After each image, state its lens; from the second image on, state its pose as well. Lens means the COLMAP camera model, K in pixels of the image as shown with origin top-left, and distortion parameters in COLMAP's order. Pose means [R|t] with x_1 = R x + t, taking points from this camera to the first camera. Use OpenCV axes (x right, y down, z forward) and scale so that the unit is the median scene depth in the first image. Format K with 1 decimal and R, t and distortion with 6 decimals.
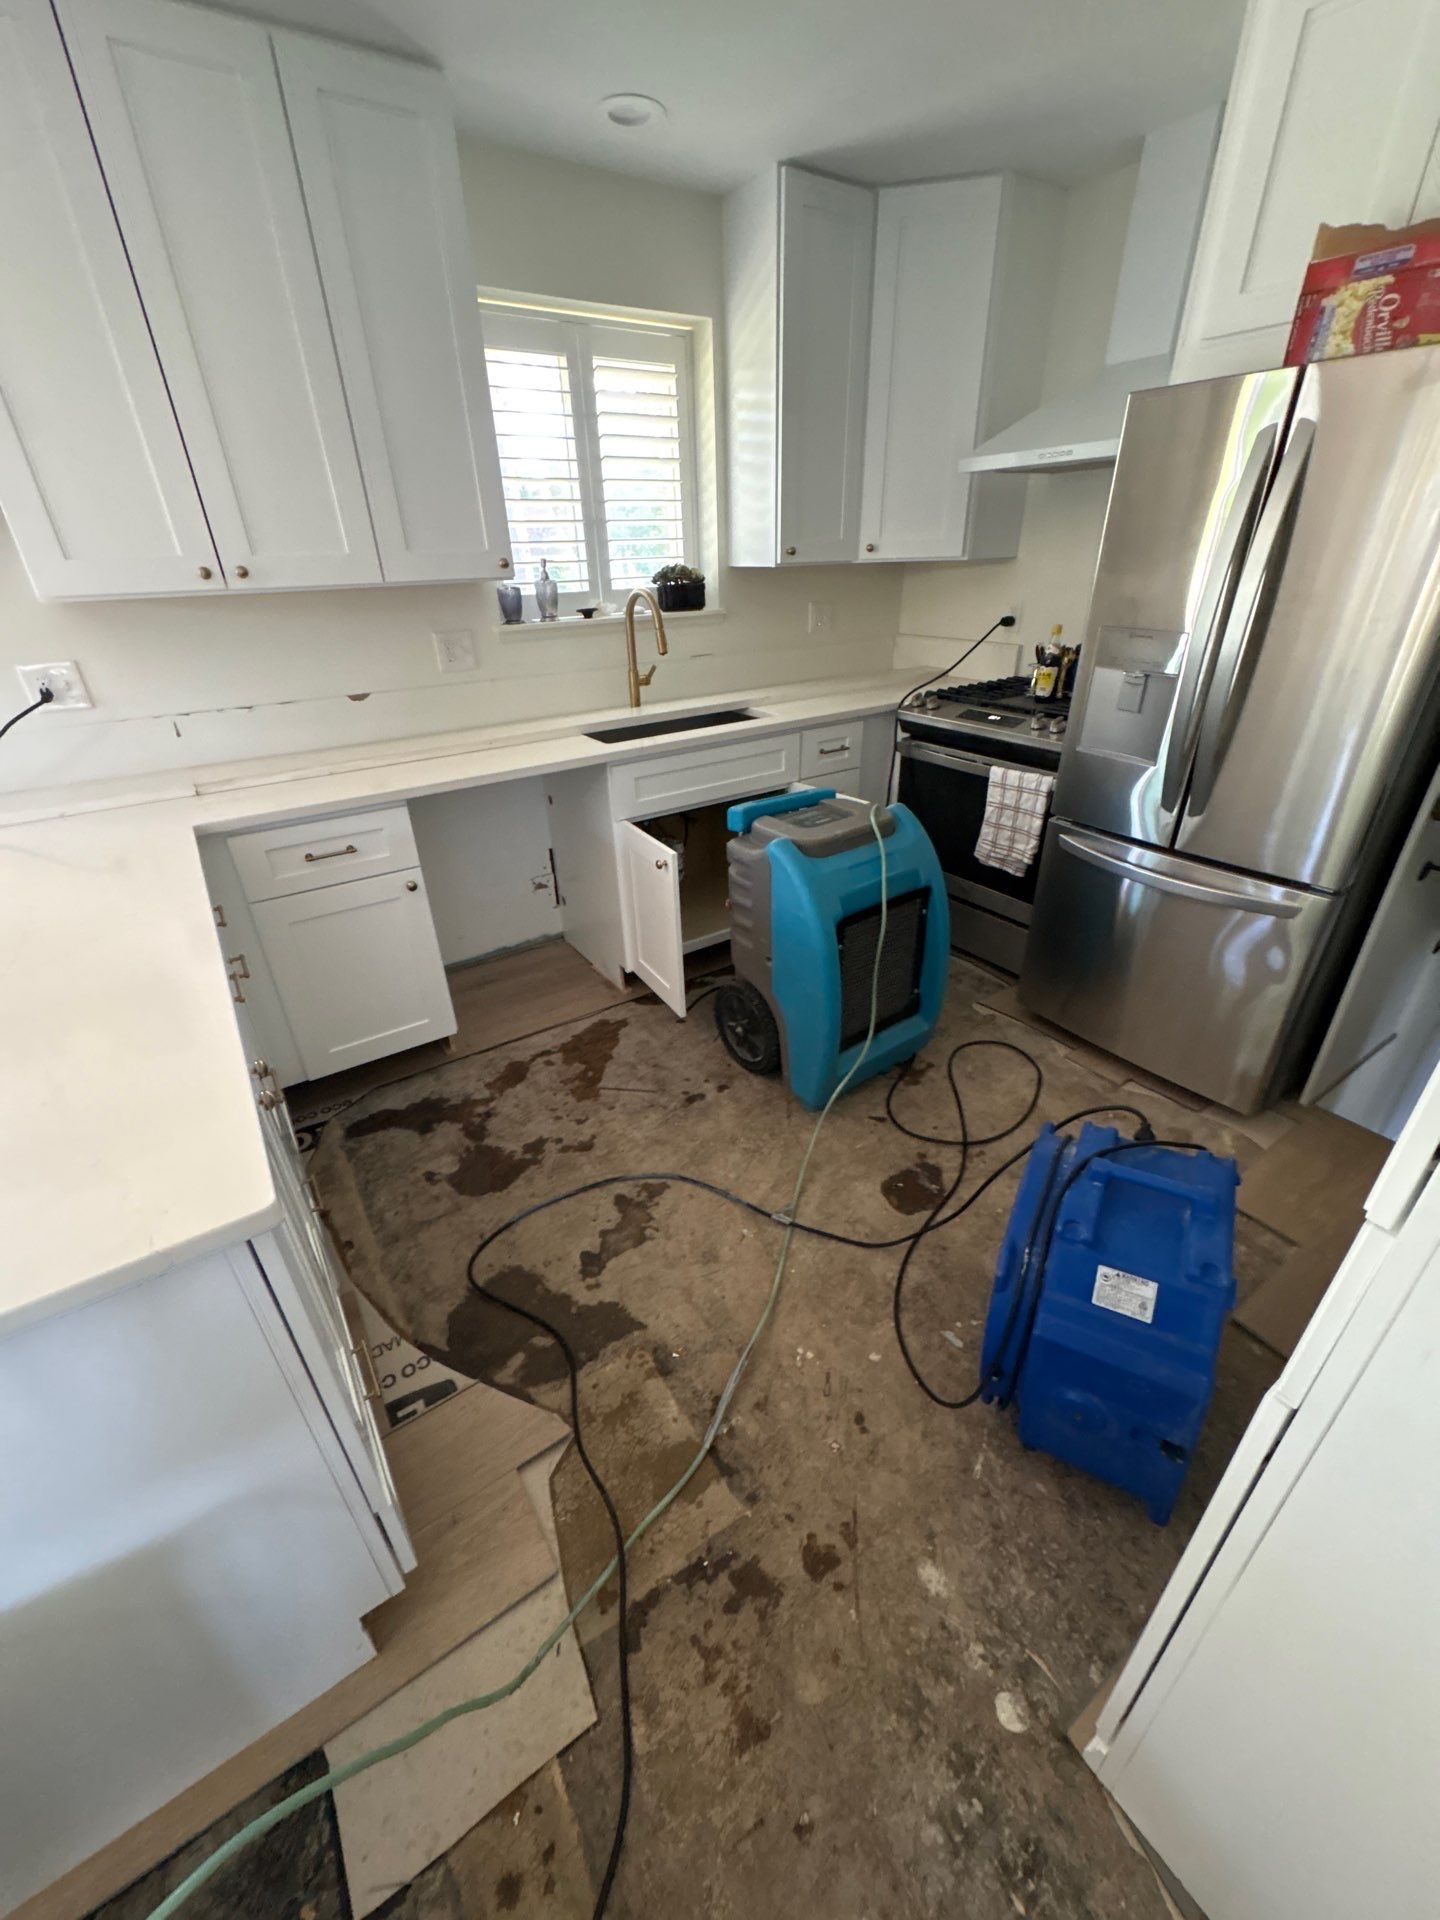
lens RADIAL K [[766.8, 0, 723.5], [0, 766.8, 964.3], [0, 0, 1]] dist [-0.002268, -0.000133]
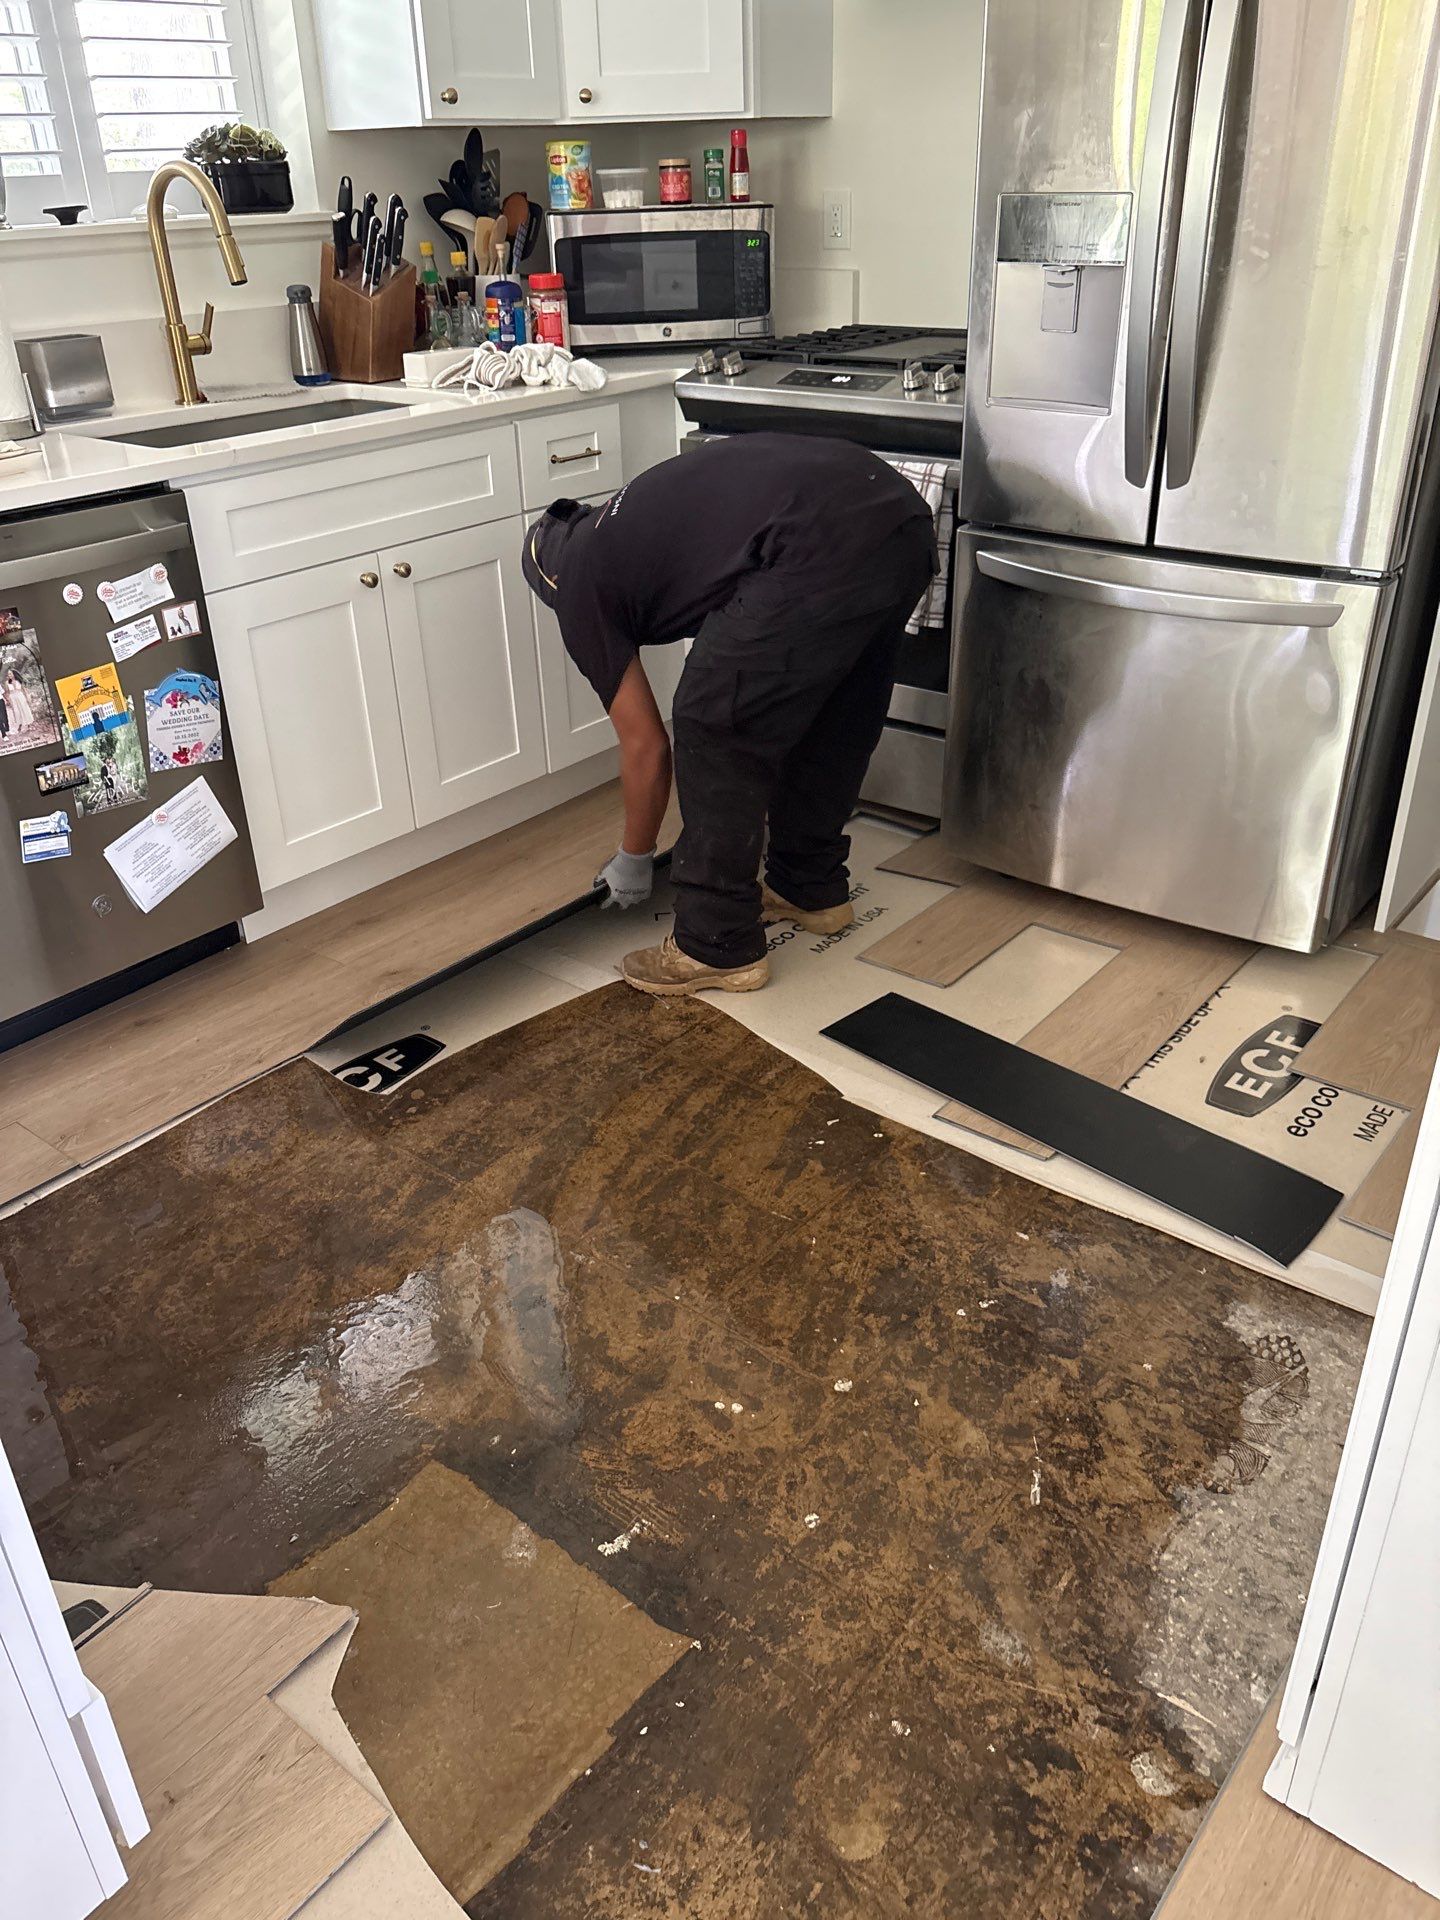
lens RADIAL K [[1475.0, 0, 720.0], [0, 1475.0, 960.0], [0, 0, 1]] dist [0.008797, -0.005738]
pose [[0.957535, -0.138829, 0.252691, -0.110189], [0.141848, 0.989868, 0.006325, 0.130508], [-0.251009, 0.029788, 0.967526, -0.077875]]
